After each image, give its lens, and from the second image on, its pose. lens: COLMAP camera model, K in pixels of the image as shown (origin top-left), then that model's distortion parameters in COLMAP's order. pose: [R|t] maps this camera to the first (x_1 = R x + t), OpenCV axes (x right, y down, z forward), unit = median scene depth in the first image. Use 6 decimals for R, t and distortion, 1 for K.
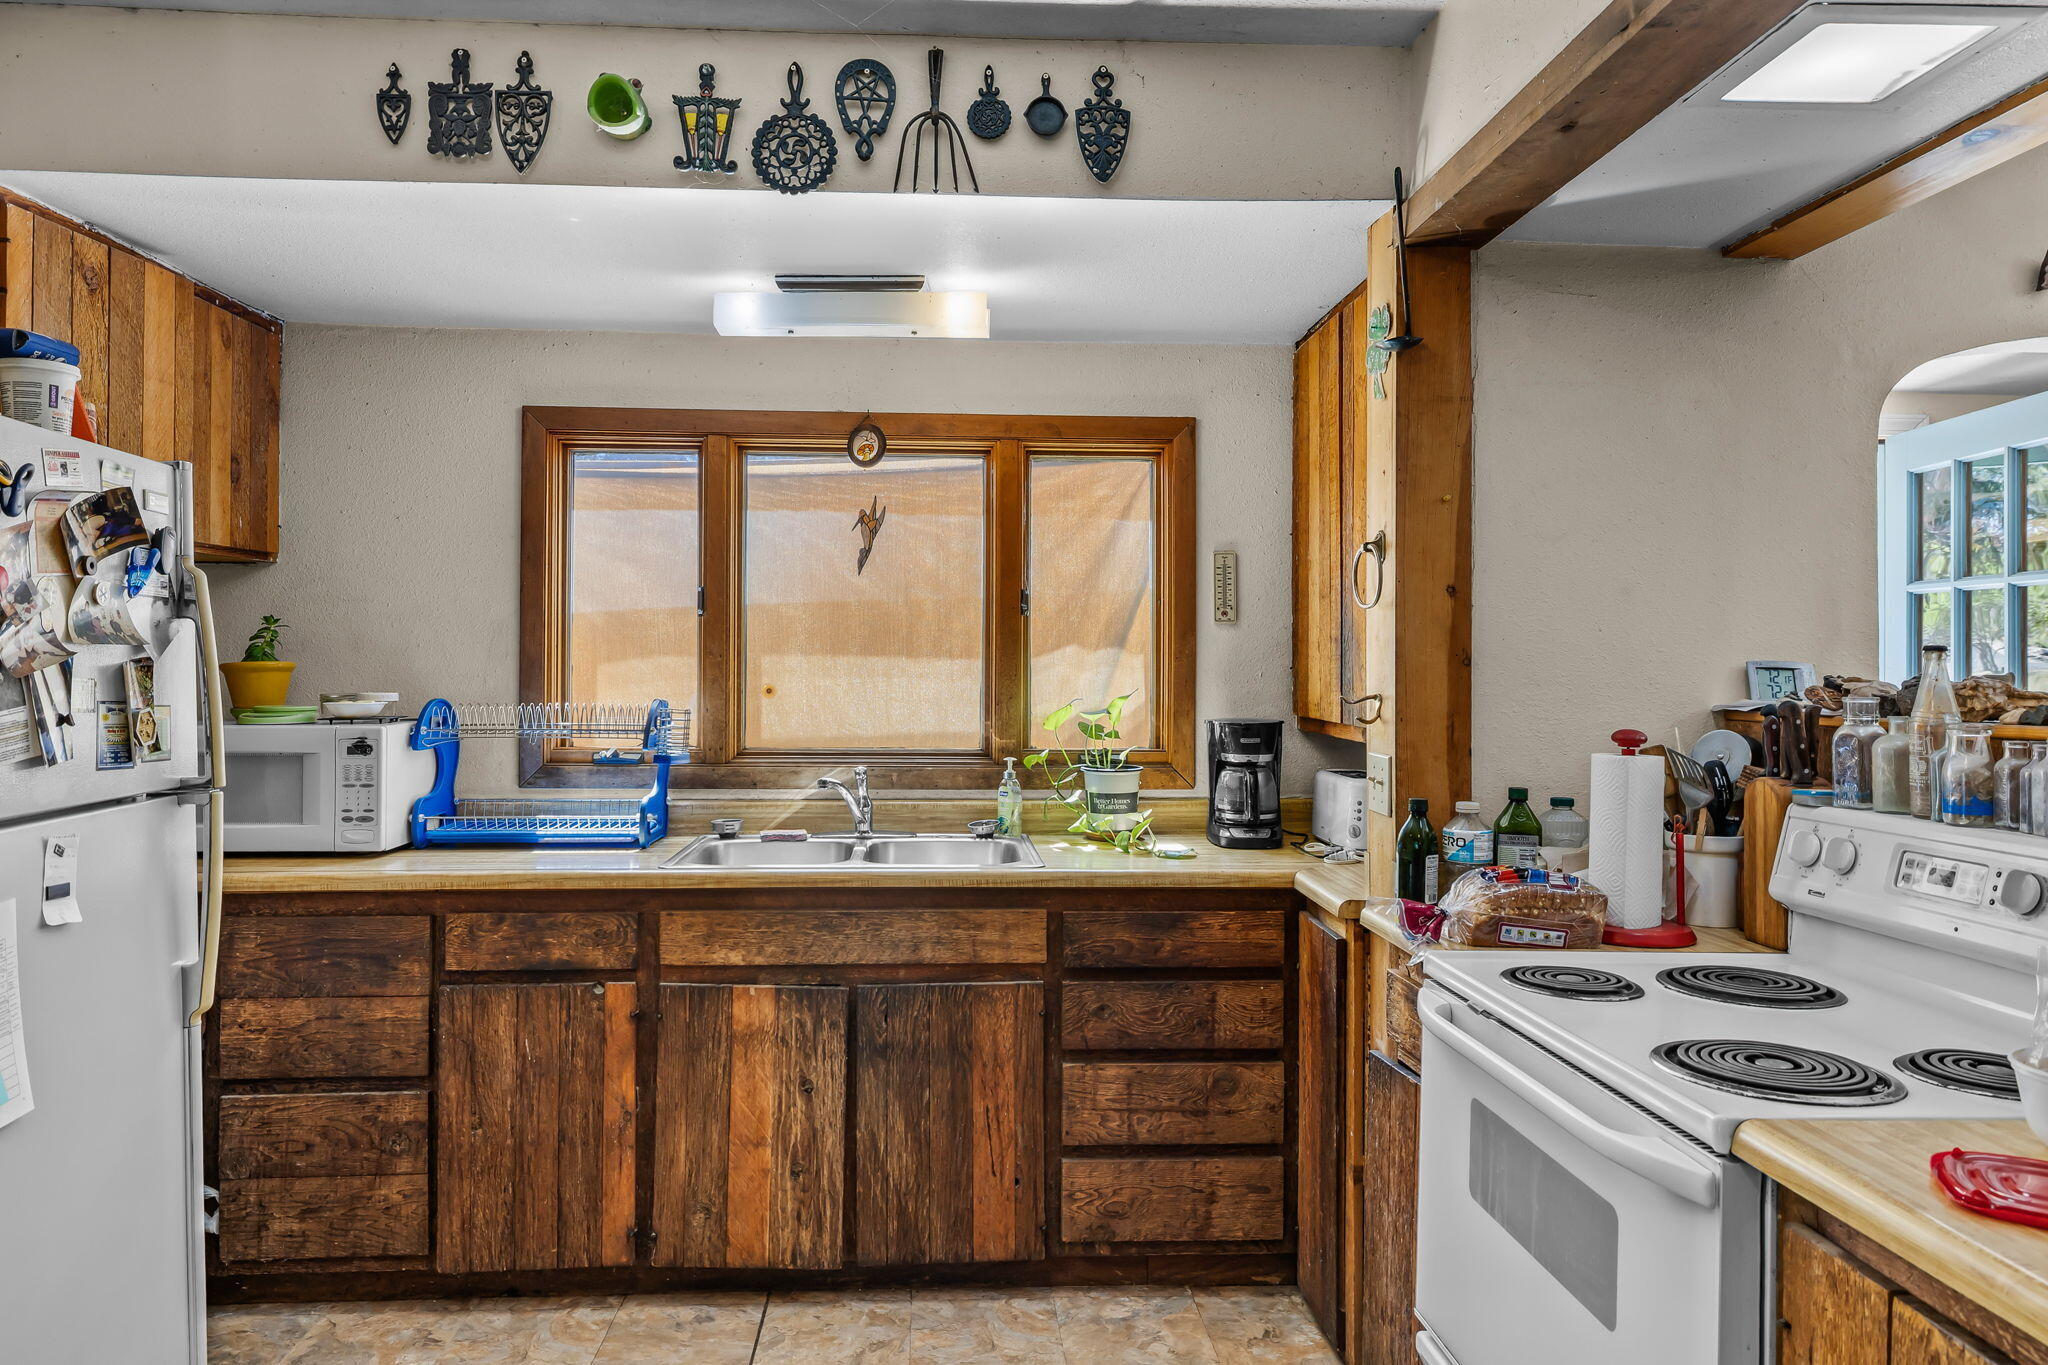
lens RADIAL K [[1304.3, 0, 1016.1], [0, 1304.3, 658.8], [0, 0, 1]] dist [-0.000252, -0.000552]
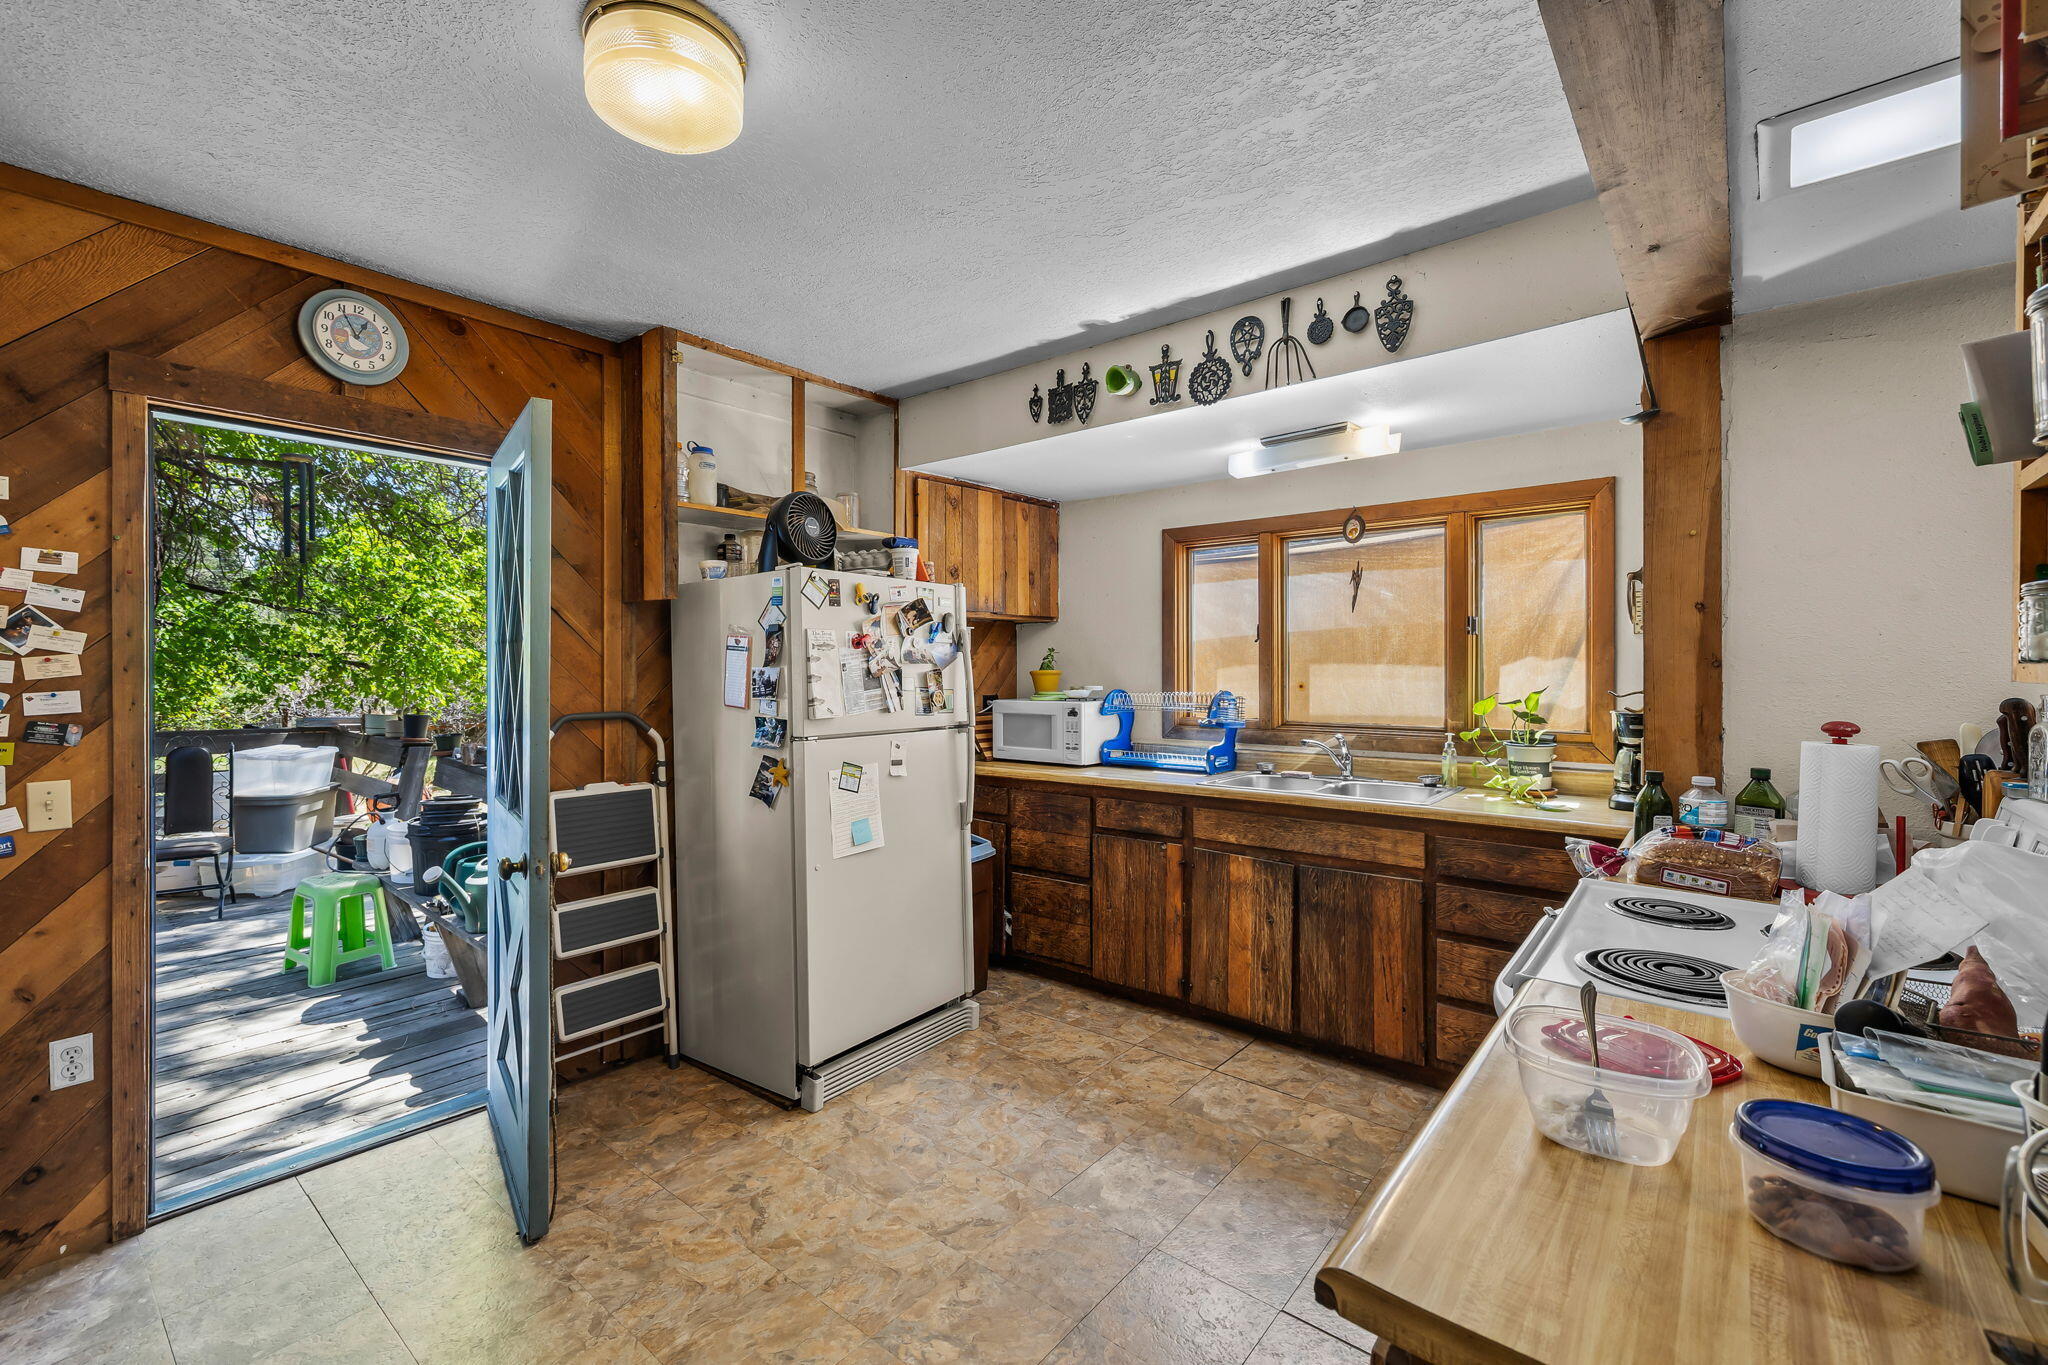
lens RADIAL K [[872.6, 0, 1024.0], [0, 872.6, 682.5], [0, 0, 1]] dist [-0.000291, -0.000071]
pose [[0.735906, 0.002890, -0.677077, 0.369544], [0.008696, 0.999868, 0.013719, 0.002472], [0.677028, -0.015984, 0.735784, -0.041619]]
